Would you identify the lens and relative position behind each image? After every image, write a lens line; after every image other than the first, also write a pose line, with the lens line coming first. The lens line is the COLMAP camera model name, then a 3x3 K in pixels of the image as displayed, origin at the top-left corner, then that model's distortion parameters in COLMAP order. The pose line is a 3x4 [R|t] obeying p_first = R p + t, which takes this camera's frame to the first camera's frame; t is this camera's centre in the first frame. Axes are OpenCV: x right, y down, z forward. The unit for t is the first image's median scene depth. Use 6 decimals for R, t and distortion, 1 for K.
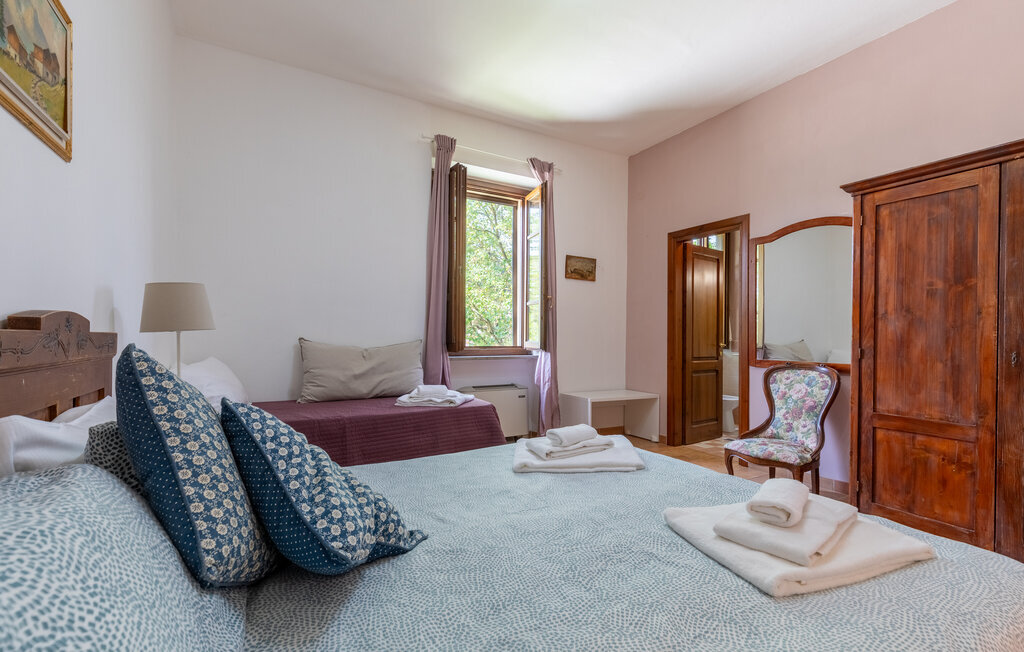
lens RADIAL K [[460.3, 0, 513.3], [0, 460.3, 333.8], [0, 0, 1]] dist [-0.000777, -0.001587]
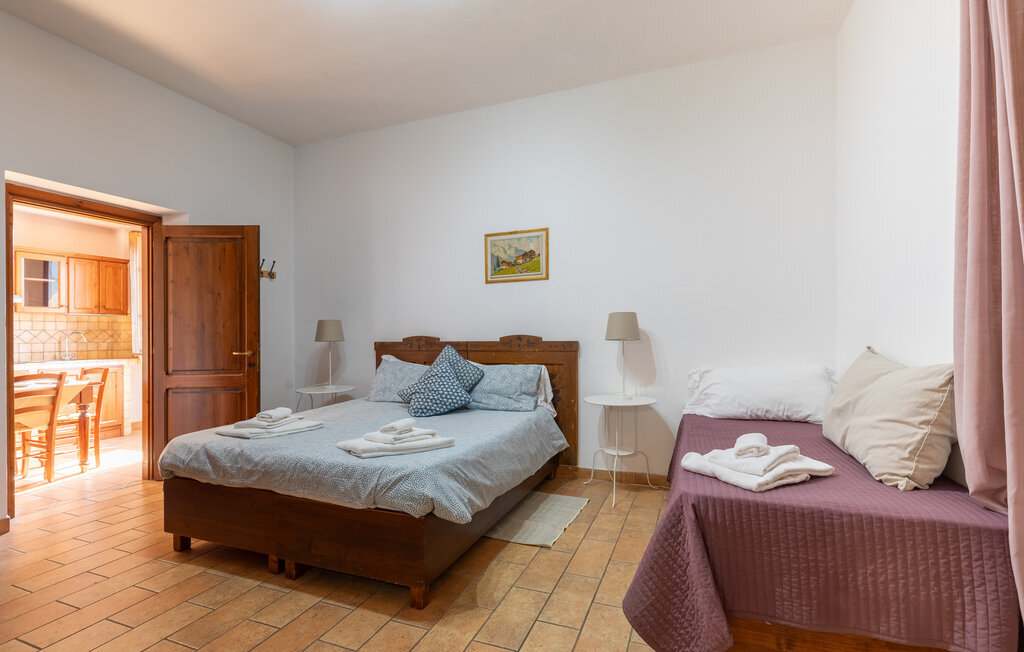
lens RADIAL K [[460.3, 0, 517.2], [0, 460.3, 331.2], [0, 0, 1]] dist [-0.000777, -0.001587]
pose [[-0.774382, -0.004317, -0.632704, 0.363462], [0.009461, 0.999786, -0.018400, -0.006857], [0.632648, -0.020235, -0.774175, 1.201355]]
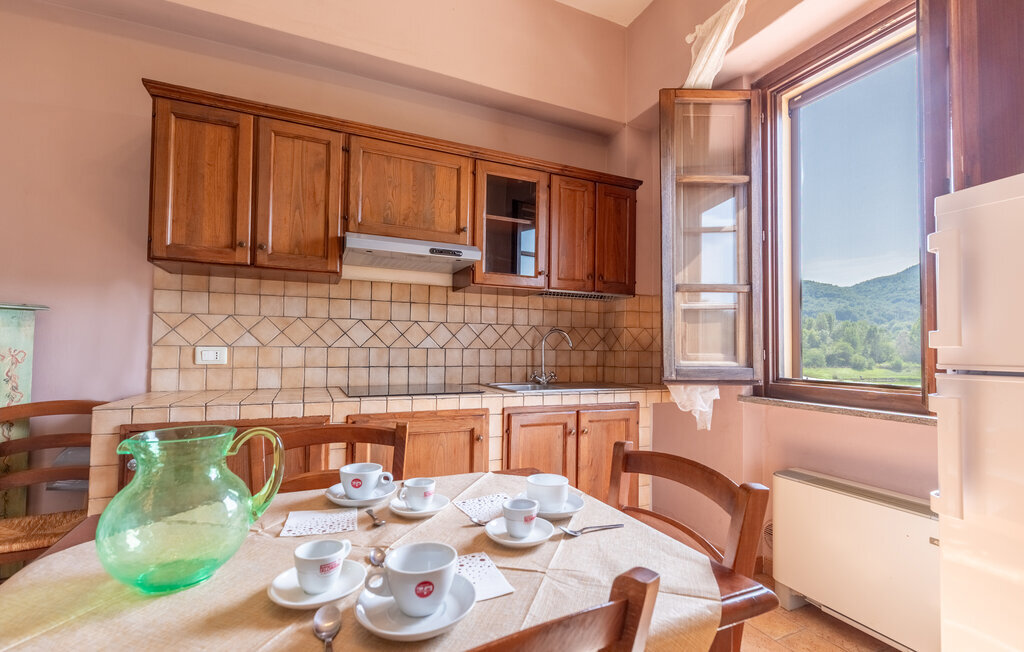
lens RADIAL K [[460.3, 0, 517.5], [0, 460.3, 341.1], [0, 0, 1]] dist [-0.000777, -0.001587]
pose [[-0.995217, -0.019487, 0.095724, 0.528944], [-0.021661, 0.999529, -0.021725, -0.007694], [-0.095256, -0.023695, -0.995171, -0.166474]]
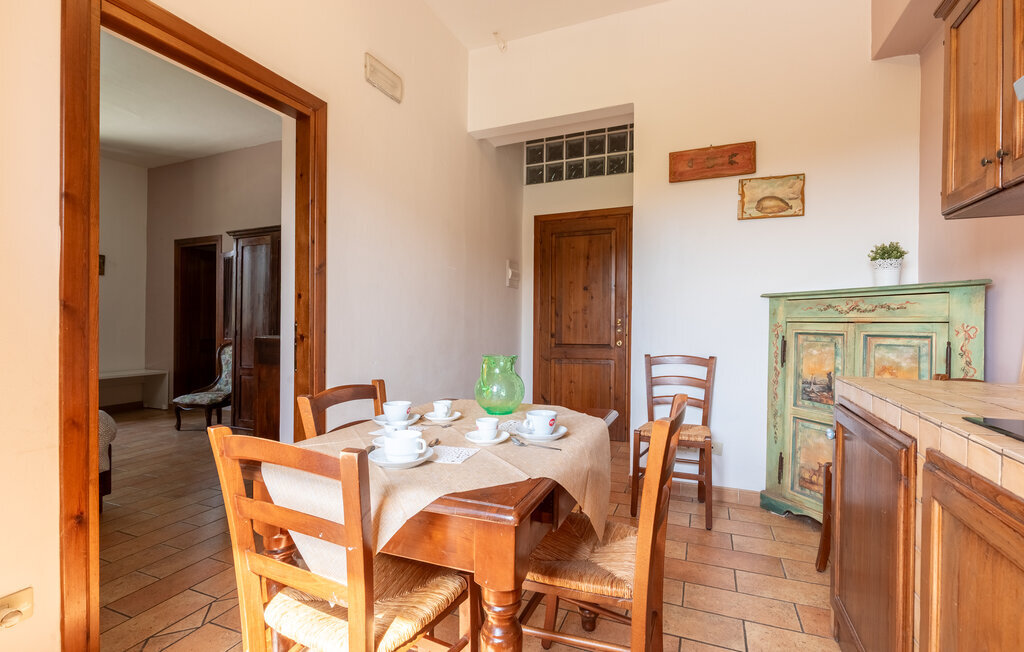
lens RADIAL K [[460.3, 0, 520.4], [0, 460.3, 321.1], [0, 0, 1]] dist [-0.000777, -0.001587]
pose [[0.787491, -0.011629, 0.616216, 0.405665], [0.005893, 0.999918, 0.011339, -0.011078], [-0.616298, -0.005298, 0.787495, -0.730384]]
